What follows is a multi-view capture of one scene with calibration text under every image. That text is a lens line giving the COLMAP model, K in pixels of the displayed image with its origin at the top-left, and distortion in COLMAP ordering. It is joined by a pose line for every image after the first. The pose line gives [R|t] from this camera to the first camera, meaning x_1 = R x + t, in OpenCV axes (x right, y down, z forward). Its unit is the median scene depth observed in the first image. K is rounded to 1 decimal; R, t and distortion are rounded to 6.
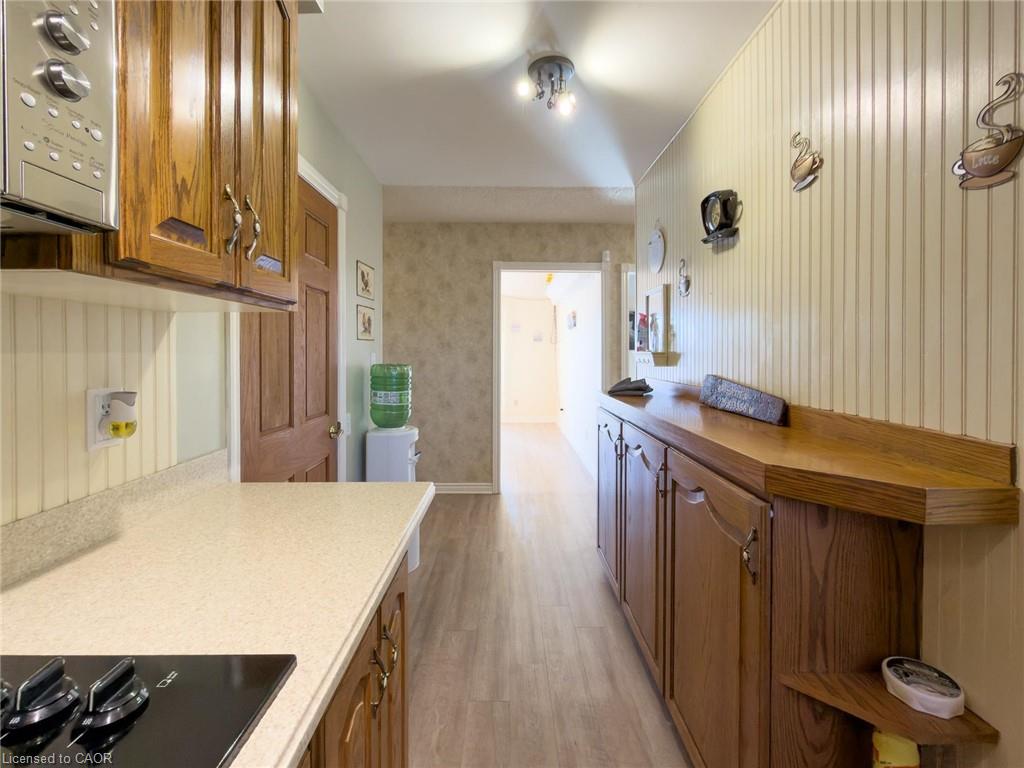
lens RADIAL K [[412.9, 0, 513.3], [0, 412.9, 353.2], [0, 0, 1]] dist [-0.000072, -0.000078]
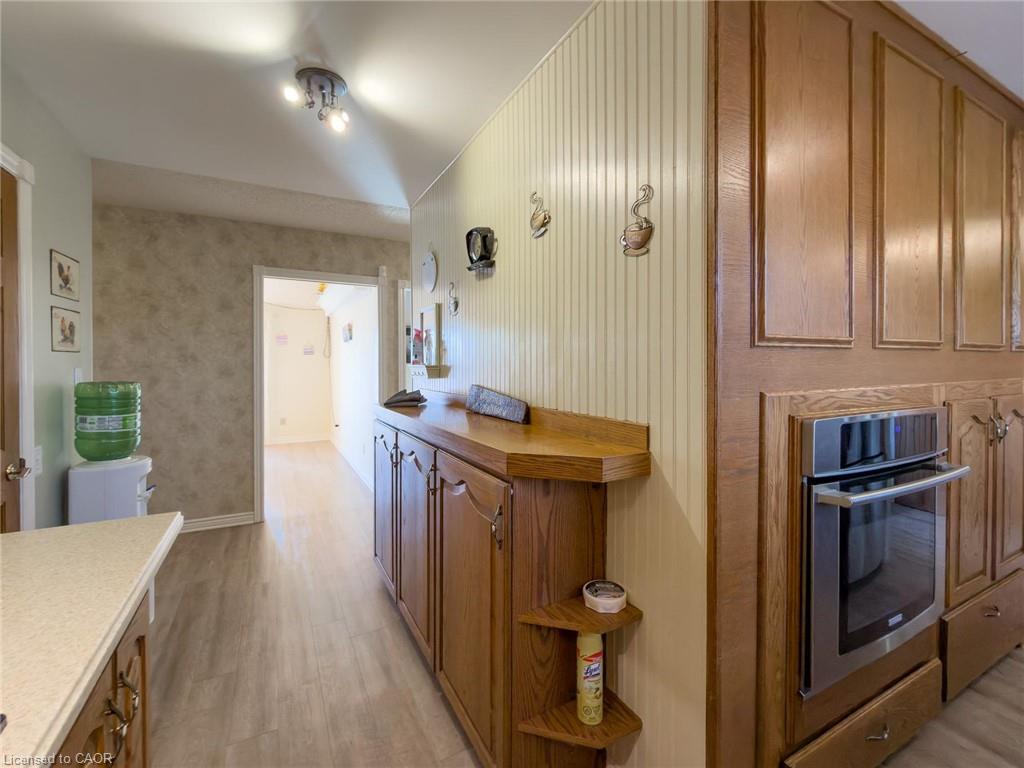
lens RADIAL K [[465.4, 0, 531.6], [0, 465.4, 366.0], [0, 0, 1]] dist [0.001131, 0.000156]
pose [[0.874859, -0.005123, 0.484351, -0.013189], [0.005202, 0.999986, 0.001182, -0.001140], [-0.484350, 0.001485, 0.874873, -0.221750]]
